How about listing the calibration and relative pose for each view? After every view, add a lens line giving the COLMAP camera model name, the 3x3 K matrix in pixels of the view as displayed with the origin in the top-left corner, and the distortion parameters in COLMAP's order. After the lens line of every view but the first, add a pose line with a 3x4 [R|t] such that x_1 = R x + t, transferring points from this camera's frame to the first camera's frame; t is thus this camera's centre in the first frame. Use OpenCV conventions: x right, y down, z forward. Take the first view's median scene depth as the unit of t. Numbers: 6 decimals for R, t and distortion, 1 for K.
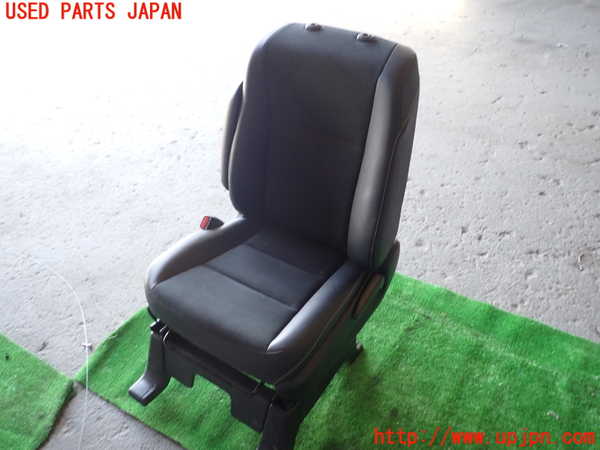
lens RADIAL K [[496.5, 0, 300.0], [0, 496.5, 225.0], [0, 0, 1]] dist [0.004977, -0.003150]
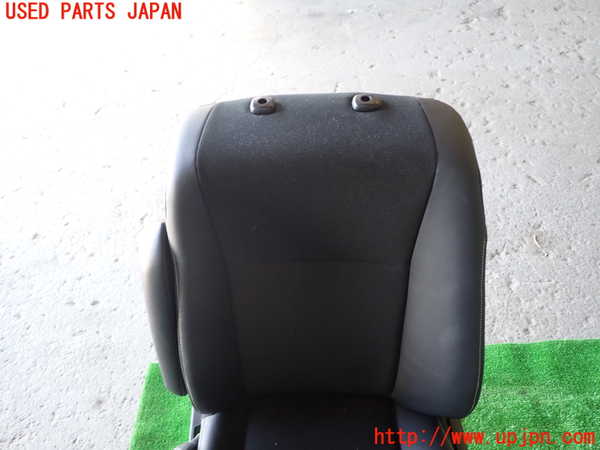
lens RADIAL K [[496.5, 0, 300.0], [0, 496.5, 225.0], [0, 0, 1]] dist [0.004977, -0.003150]
pose [[0.849841, -0.377263, 0.368025, -0.135388], [0.365670, 0.924943, 0.103758, -0.219215], [-0.379546, 0.046398, 0.924009, 0.318307]]
